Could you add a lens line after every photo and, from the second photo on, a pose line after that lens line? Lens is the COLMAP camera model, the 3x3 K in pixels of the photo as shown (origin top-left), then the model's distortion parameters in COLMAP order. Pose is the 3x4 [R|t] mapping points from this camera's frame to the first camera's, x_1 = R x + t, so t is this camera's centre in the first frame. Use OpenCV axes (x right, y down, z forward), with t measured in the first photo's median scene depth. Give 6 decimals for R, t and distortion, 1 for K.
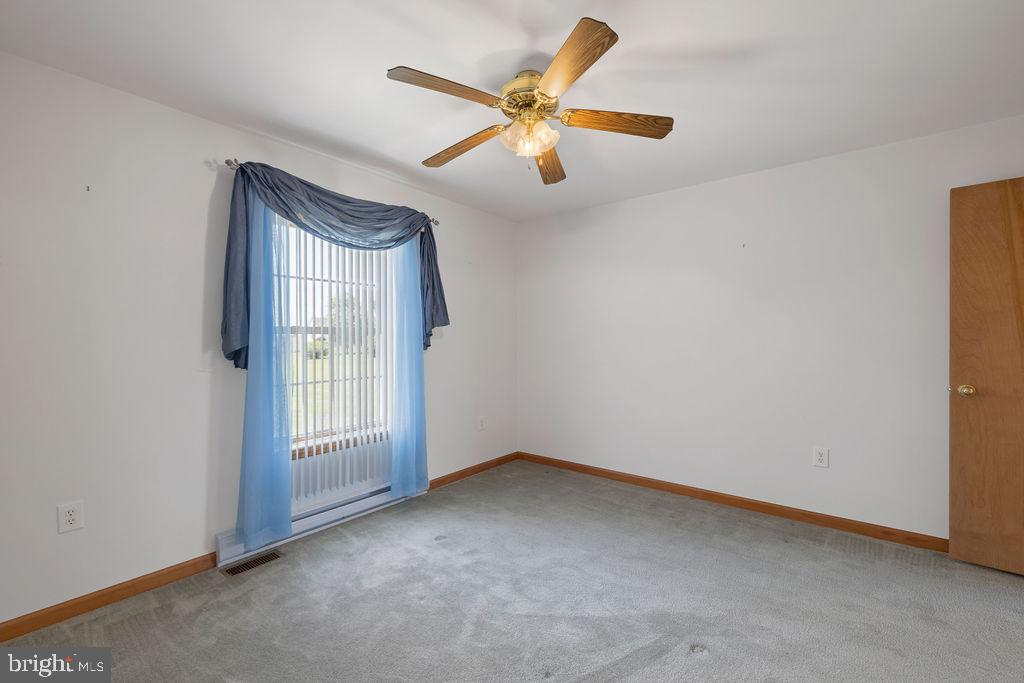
lens RADIAL K [[441.2, 0, 518.6], [0, 441.2, 328.3], [0, 0, 1]] dist [0.000339, 0.000081]
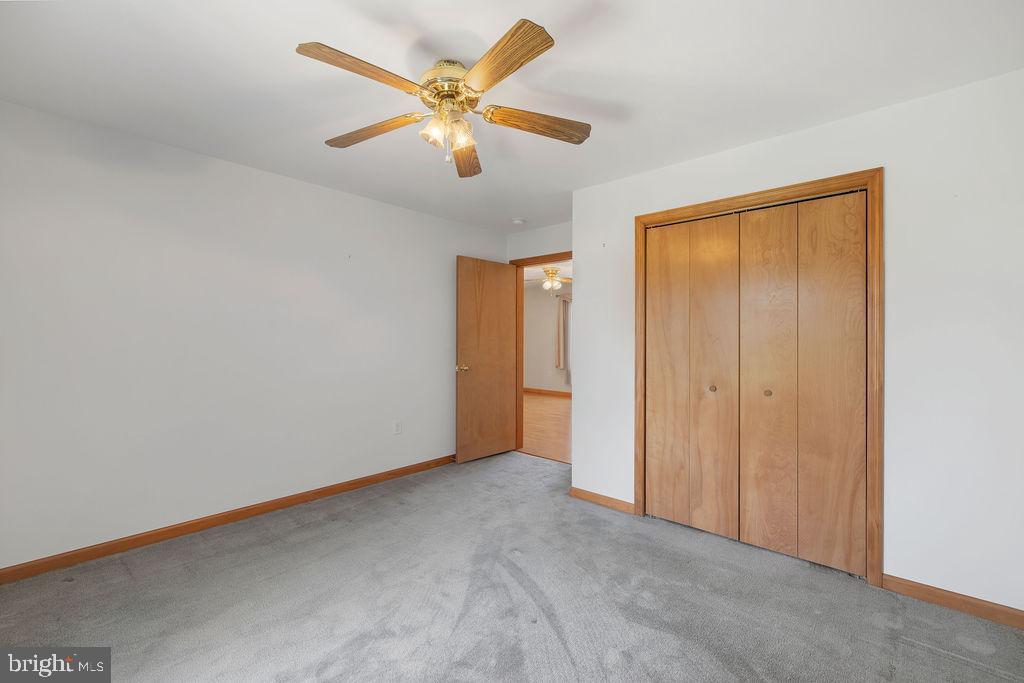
lens RADIAL K [[434.5, 0, 510.3], [0, 434.5, 333.6], [0, 0, 1]] dist [0.001077, 0.000061]
pose [[0.055066, 0.021620, 0.998249, -0.742408], [-0.017398, 0.999635, -0.020691, 0.032621], [-0.998331, -0.016228, 0.055422, 0.690807]]
